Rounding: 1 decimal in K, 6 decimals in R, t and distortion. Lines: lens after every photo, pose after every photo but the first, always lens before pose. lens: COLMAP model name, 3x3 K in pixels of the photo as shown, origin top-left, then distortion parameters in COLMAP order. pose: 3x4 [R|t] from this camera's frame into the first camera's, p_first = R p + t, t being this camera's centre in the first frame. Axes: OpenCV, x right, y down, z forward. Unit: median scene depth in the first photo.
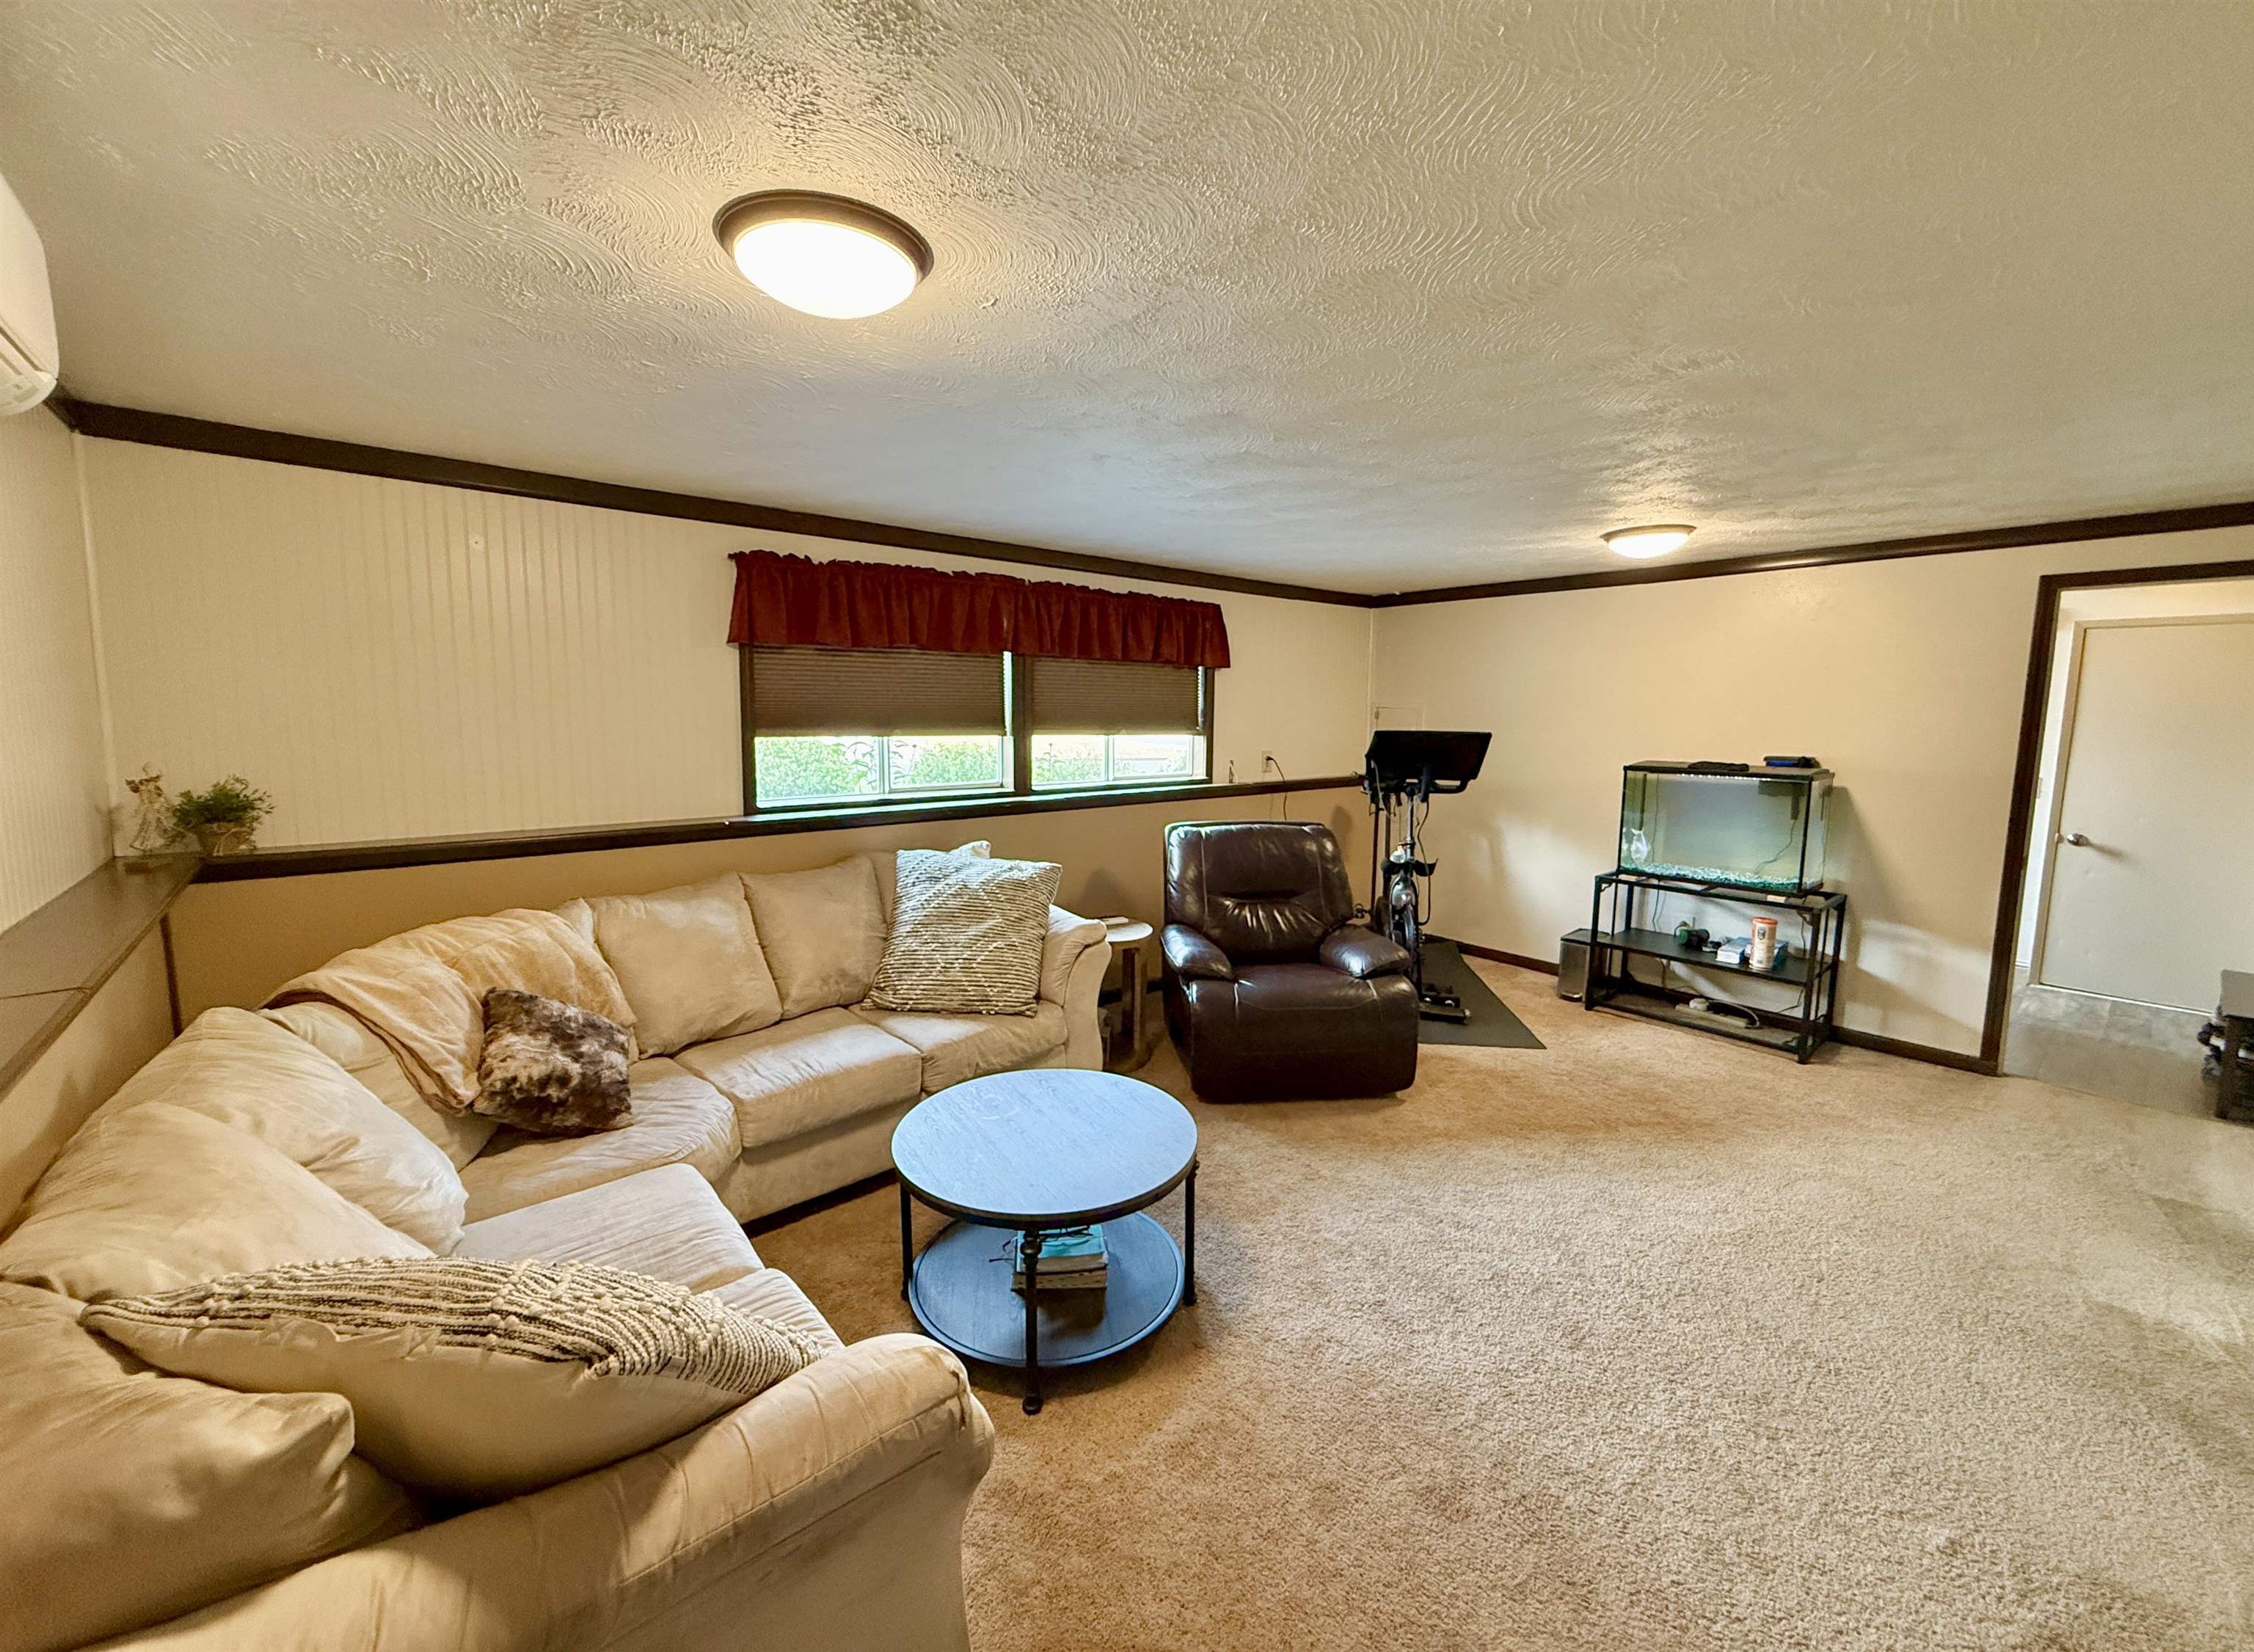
lens RADIAL K [[900.7, 0, 1126.0], [0, 900.7, 803.3], [0, 0, 1]] dist [0.002246, -0.000091]
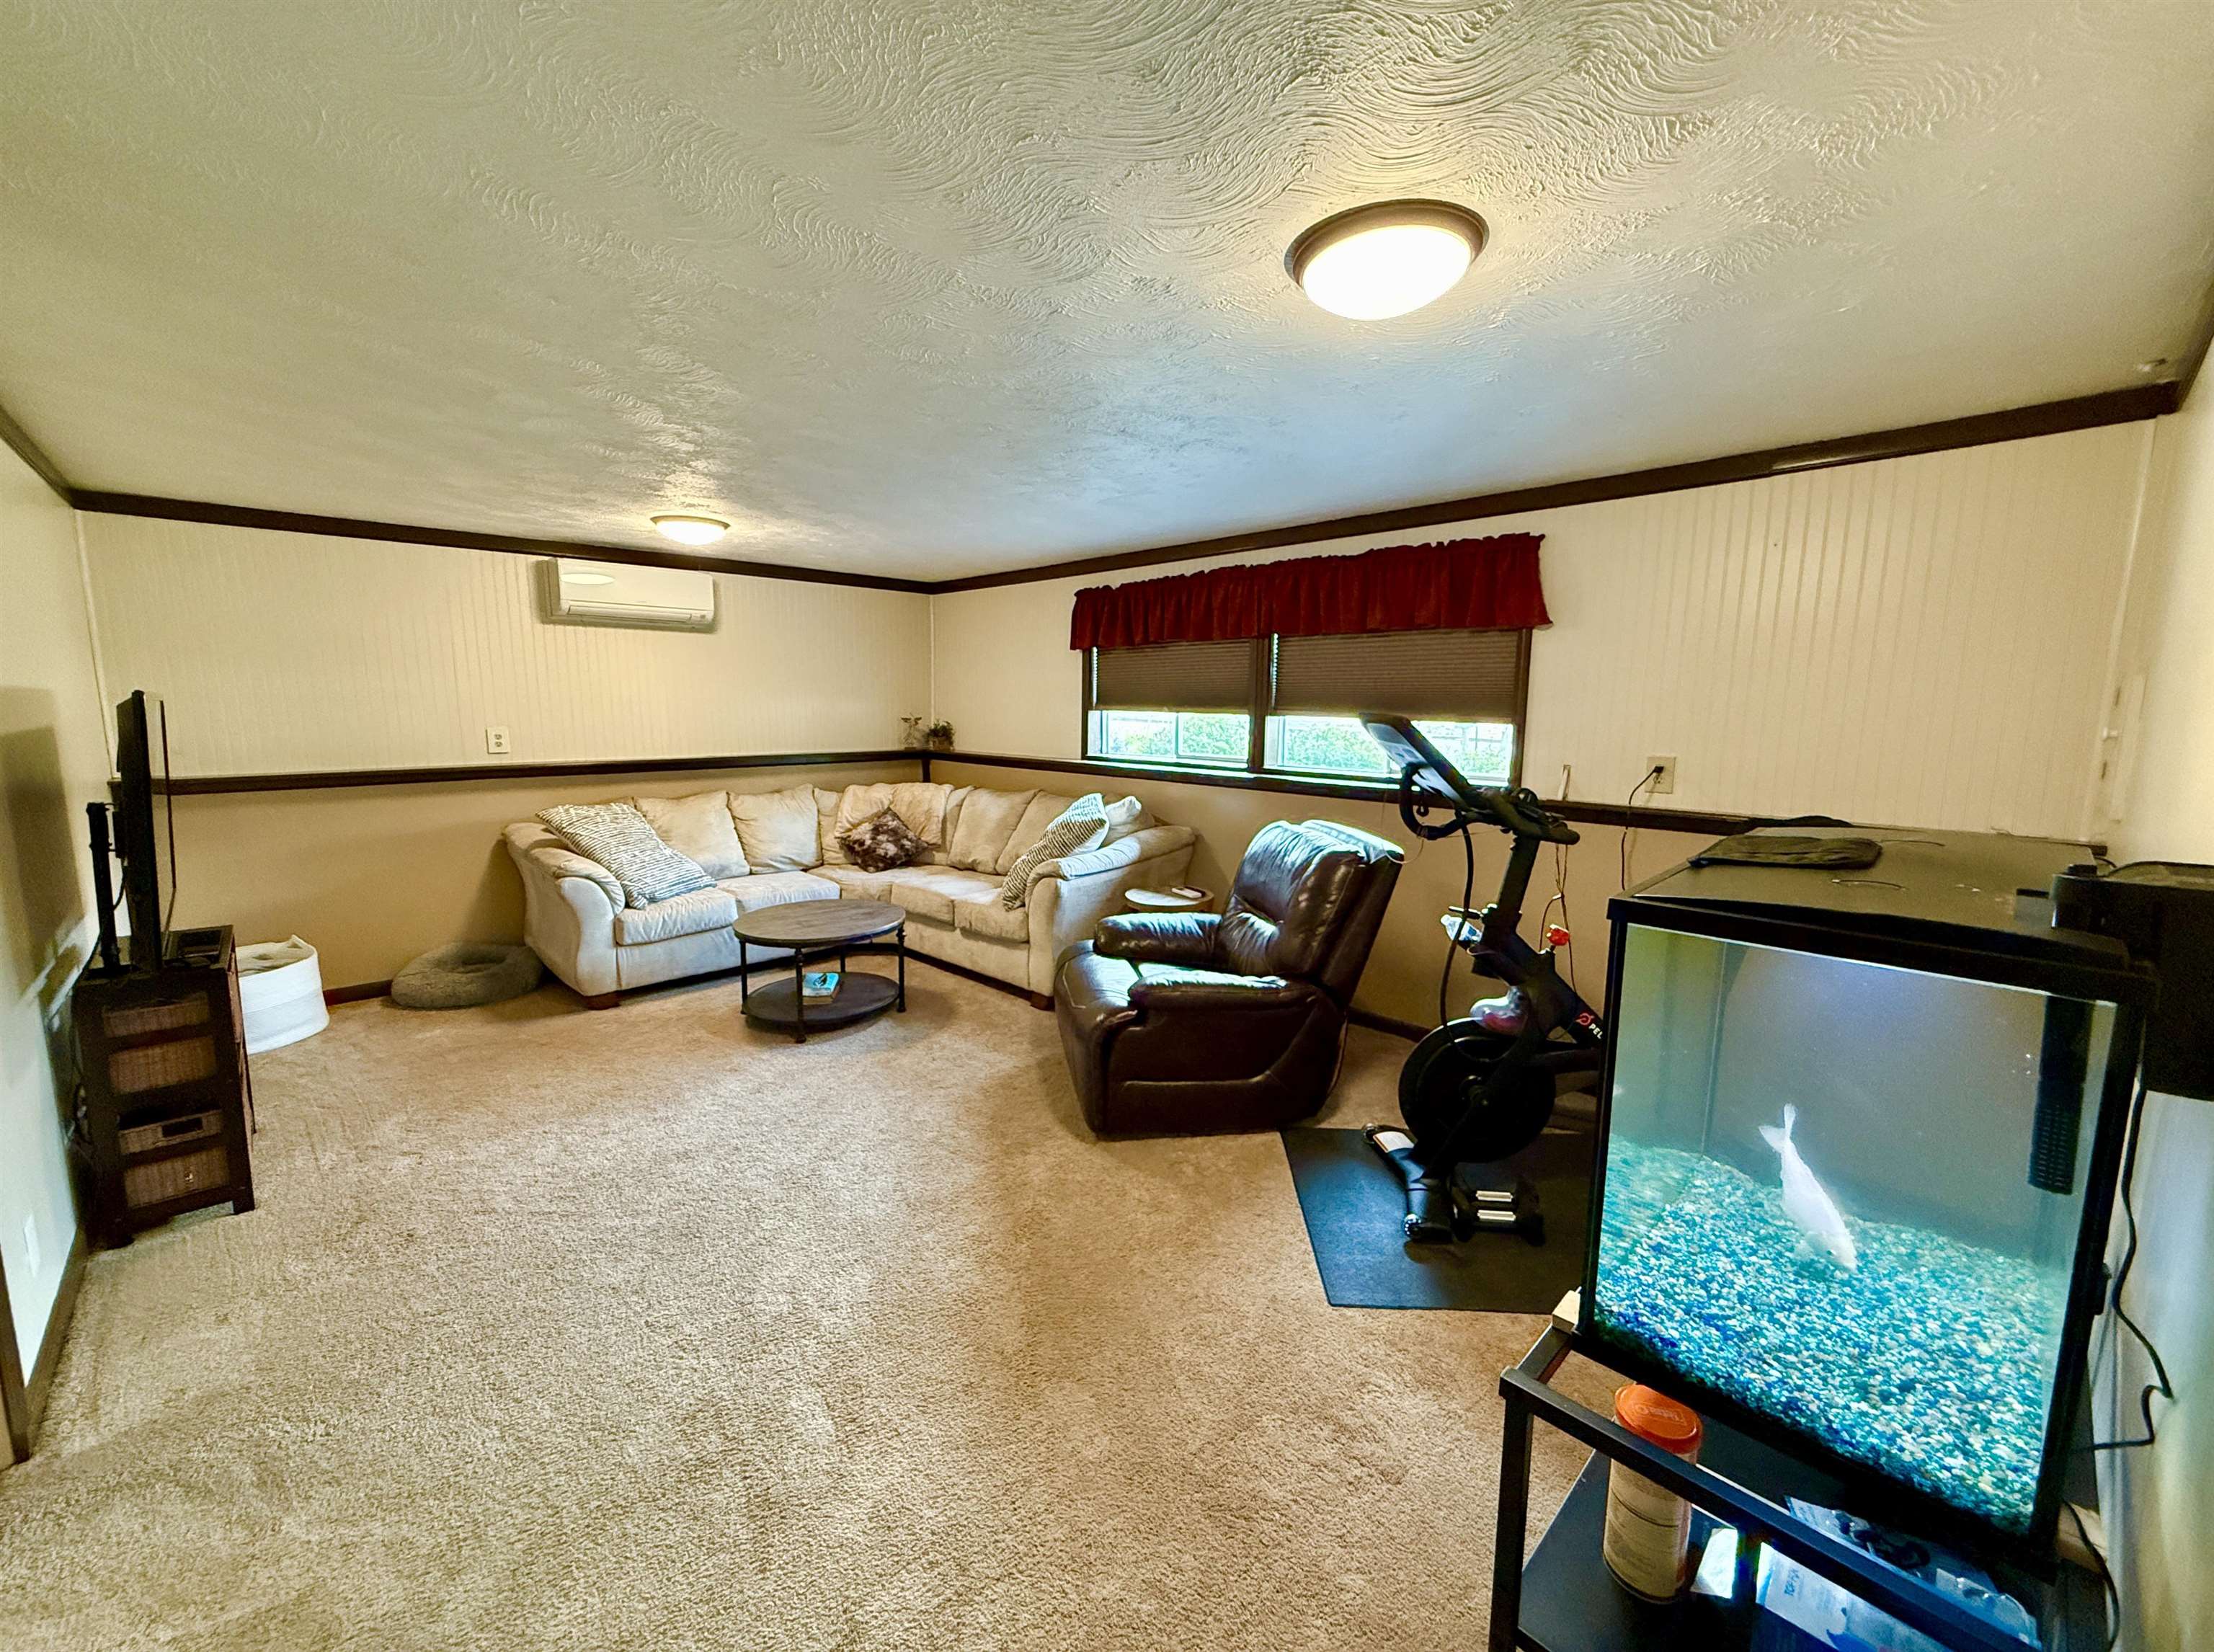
lens RADIAL K [[884.8, 0, 1103.9], [0, 884.8, 822.6], [0, 0, 1]] dist [0.002246, -0.000091]
pose [[0.051118, 0.129385, -0.990276, 1.045841], [-0.111247, 0.986139, 0.123102, -0.068448], [0.992477, 0.103873, 0.064804, 0.885977]]
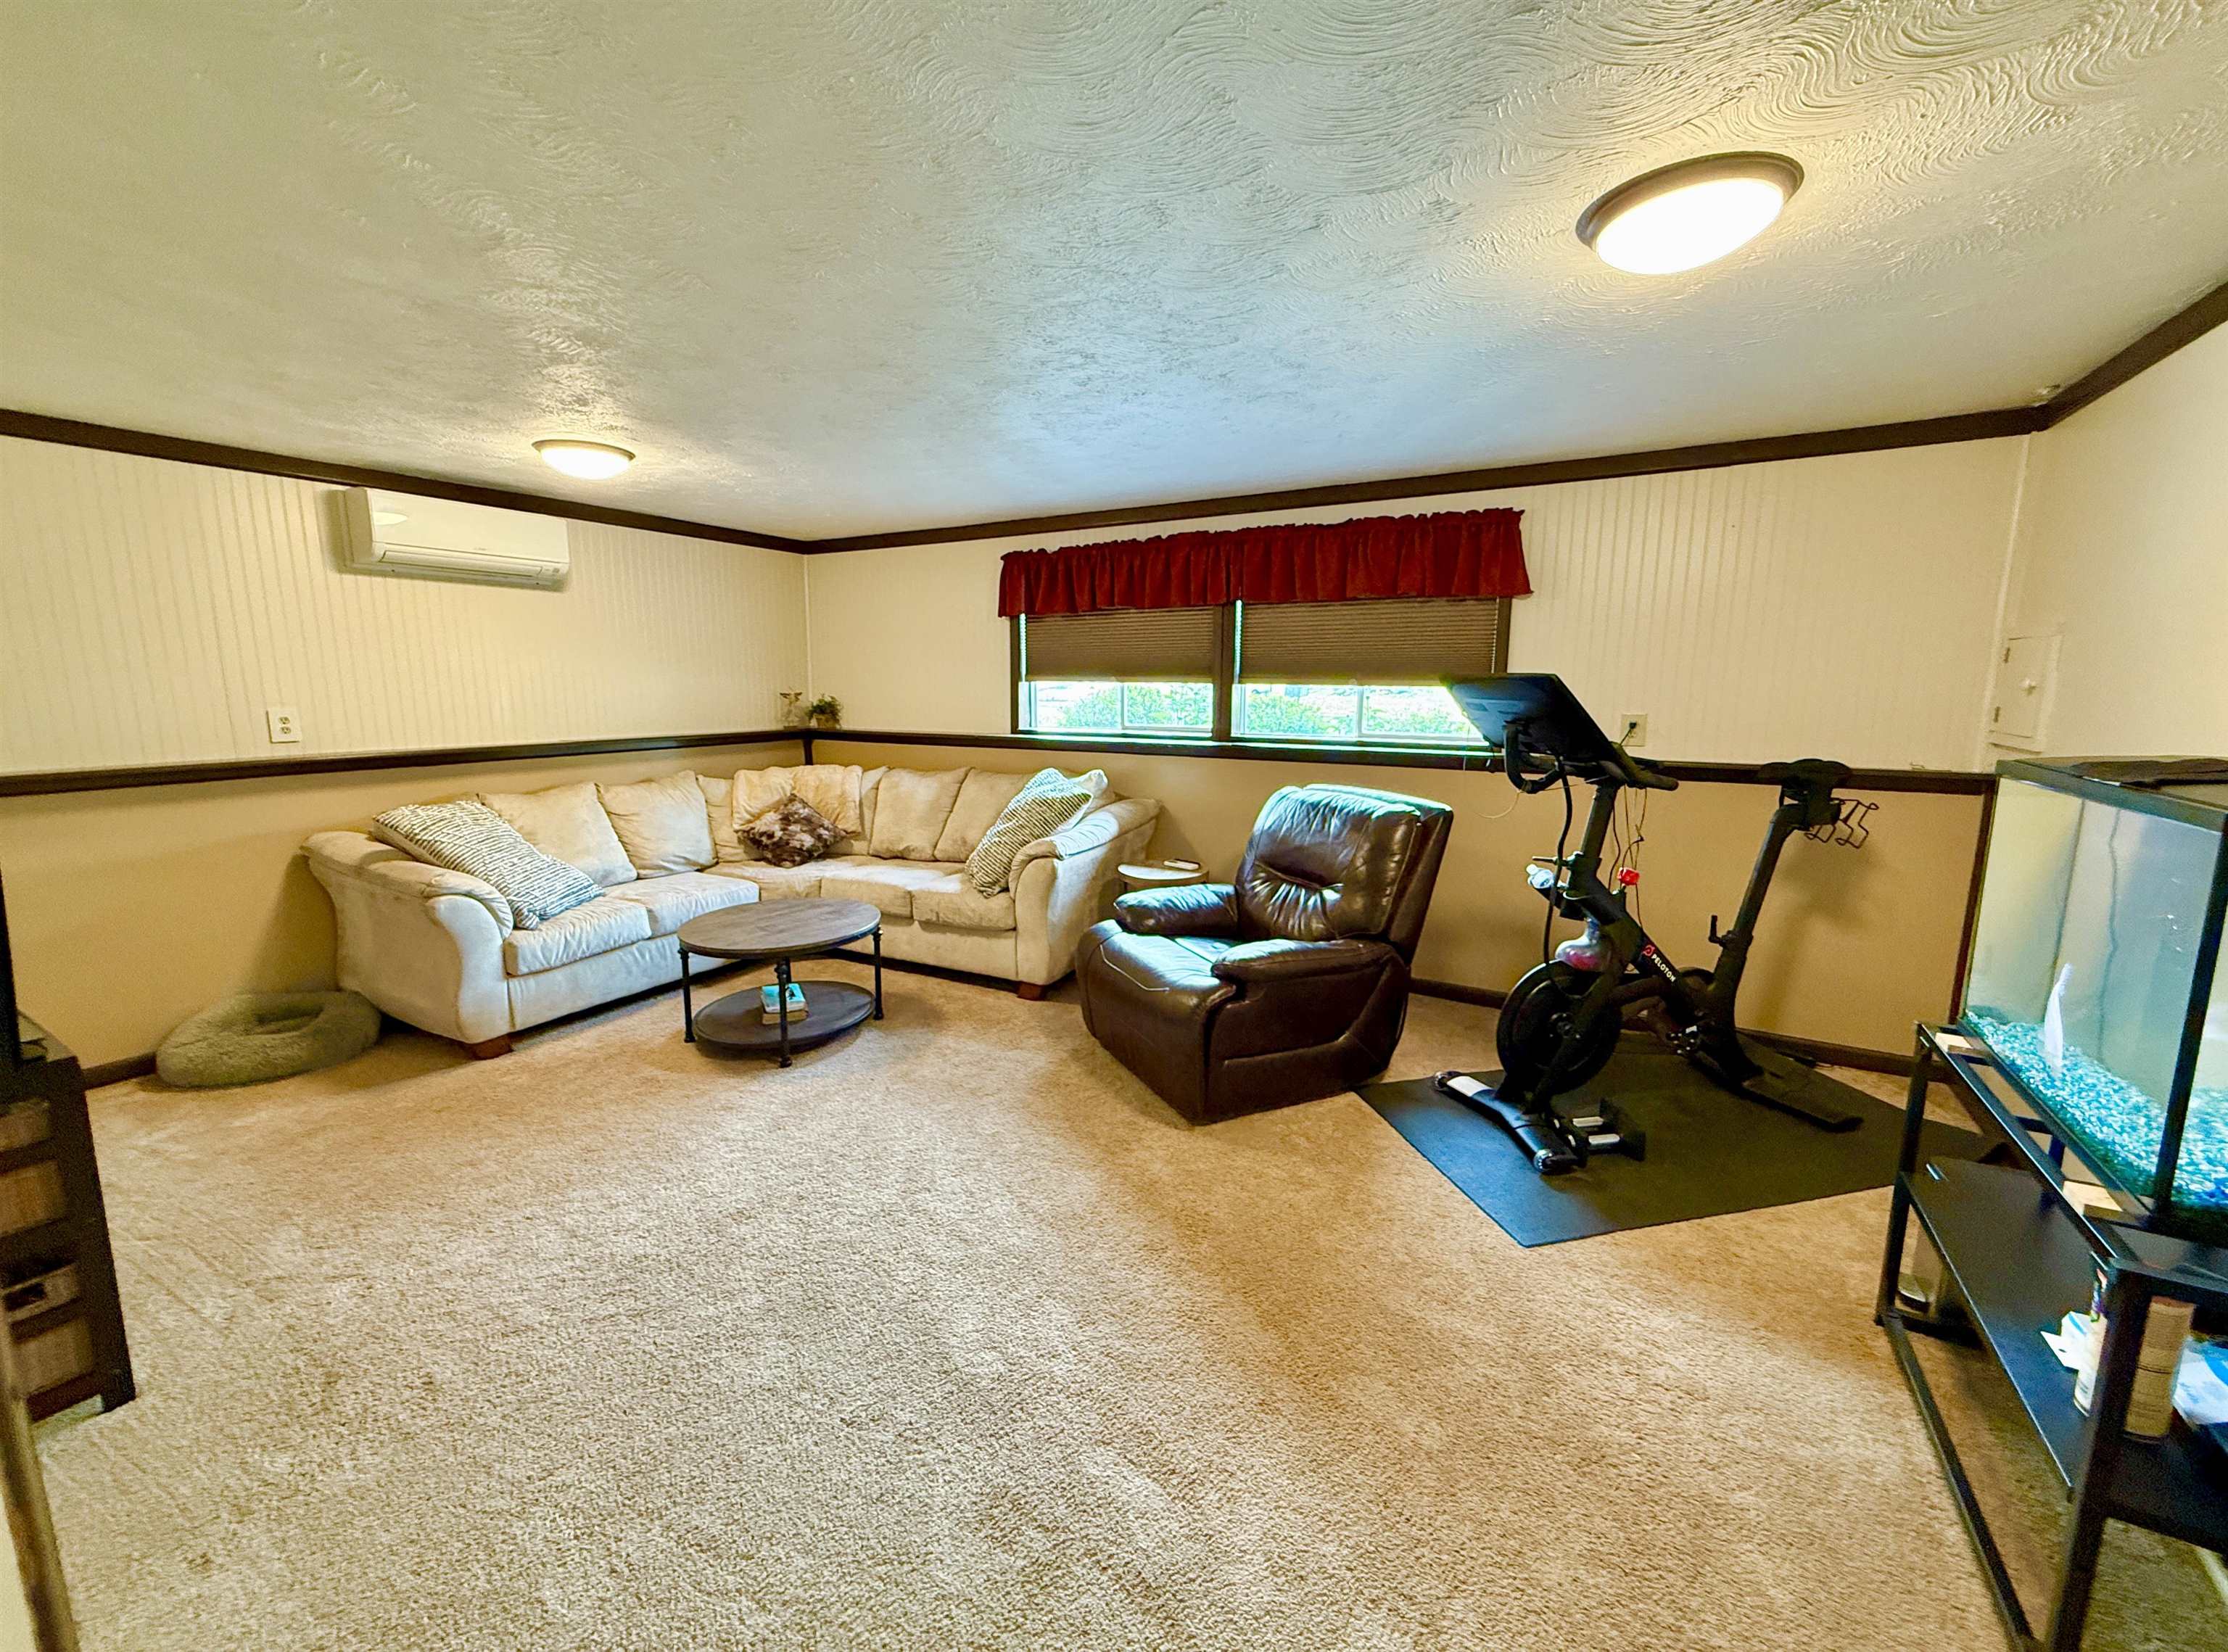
lens RADIAL K [[890.4, 0, 1112.8], [0, 890.4, 816.4], [0, 0, 1]] dist [0.002246, -0.000091]
pose [[0.328633, 0.135170, -0.934735, 0.949868], [-0.096431, 0.989335, 0.109162, -0.027342], [0.939522, 0.054263, 0.338163, 0.623885]]
